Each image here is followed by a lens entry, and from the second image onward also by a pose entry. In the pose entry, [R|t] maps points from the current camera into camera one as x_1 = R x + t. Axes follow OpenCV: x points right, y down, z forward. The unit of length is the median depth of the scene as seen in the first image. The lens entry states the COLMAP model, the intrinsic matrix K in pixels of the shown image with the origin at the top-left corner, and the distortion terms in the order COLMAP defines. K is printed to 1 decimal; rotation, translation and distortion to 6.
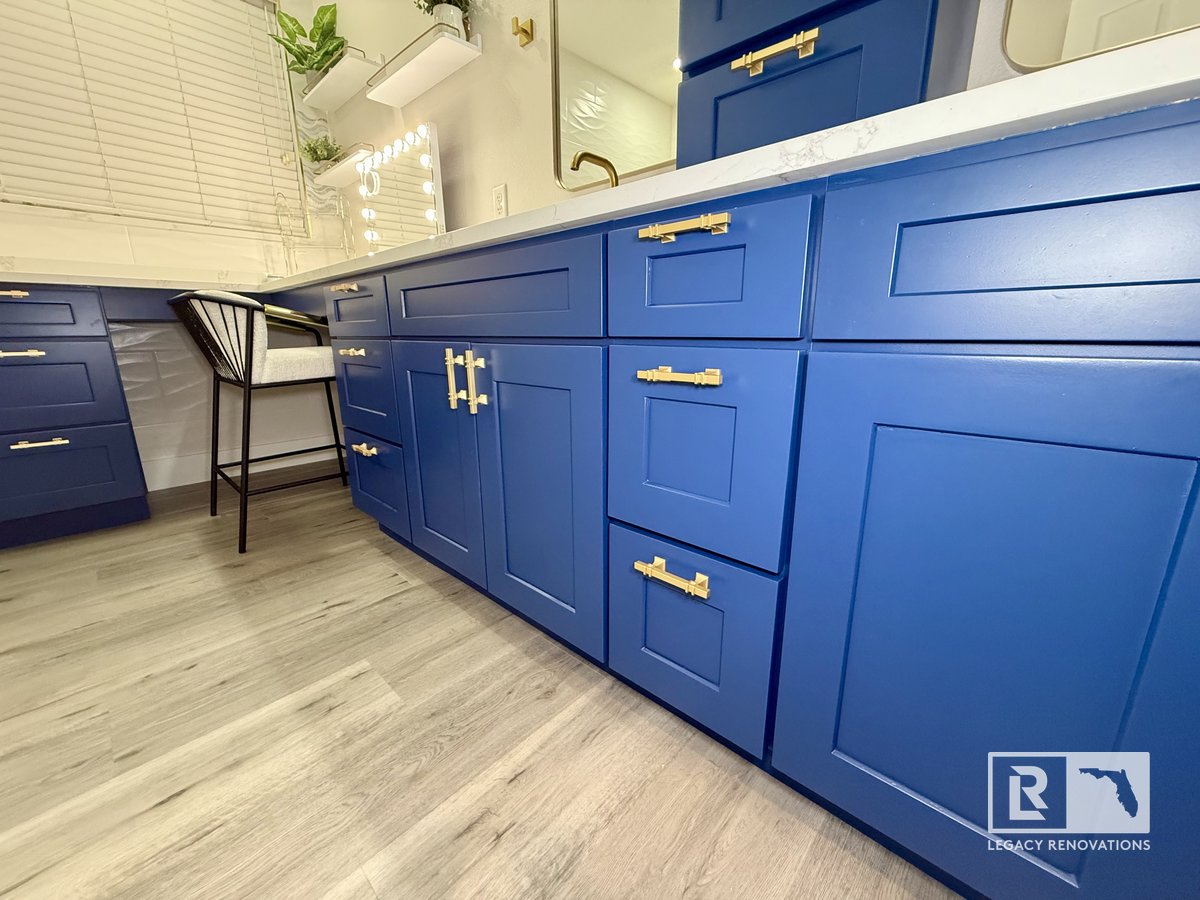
lens RADIAL K [[479.4, 0, 597.9], [0, 479.4, 446.5], [0, 0, 1]] dist [-0.000799, 0.000312]
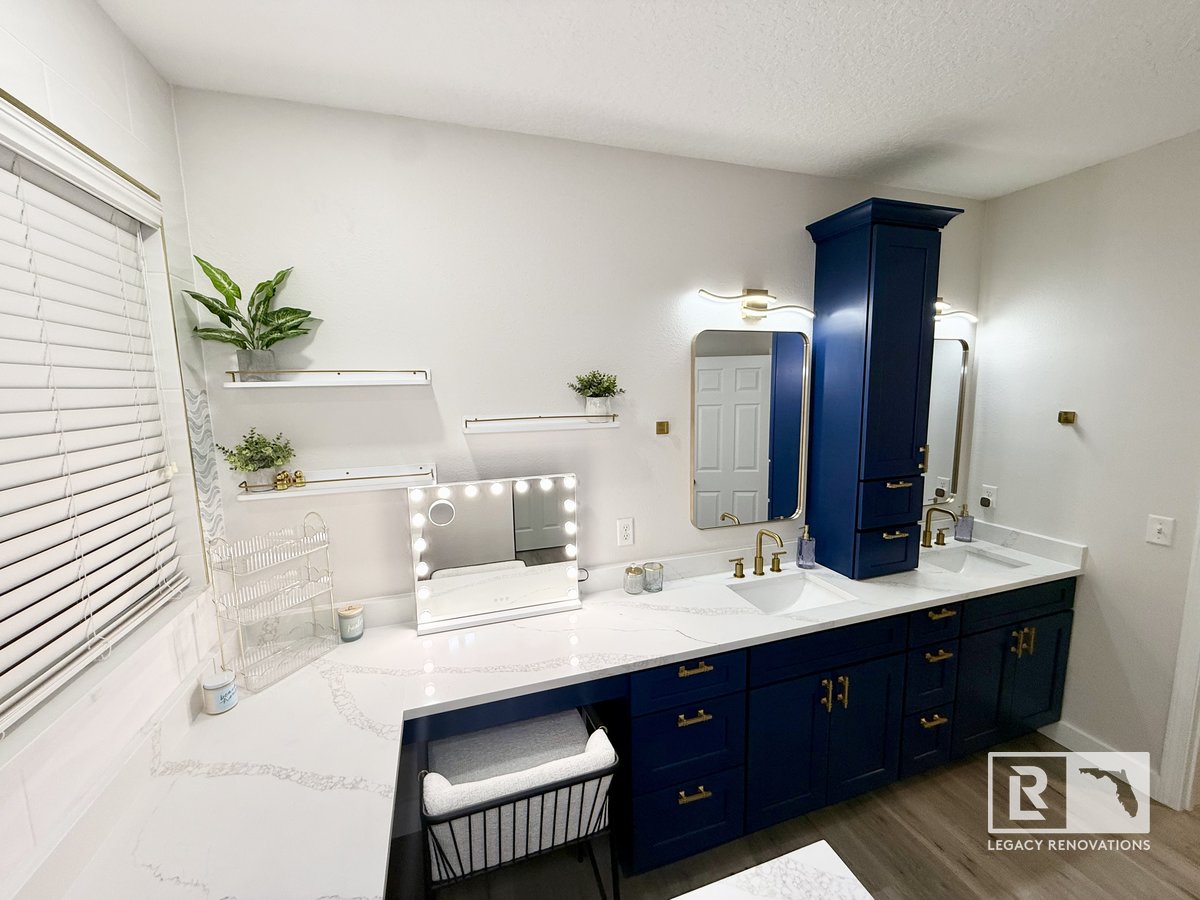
lens RADIAL K [[479.4, 0, 592.7], [0, 479.4, 446.0], [0, 0, 1]] dist [-0.000799, 0.000312]
pose [[0.481168, -0.115178, 0.869029, -1.870424], [0.222611, 0.974889, 0.005953, -1.080960], [-0.847893, 0.190591, 0.494725, 0.600074]]
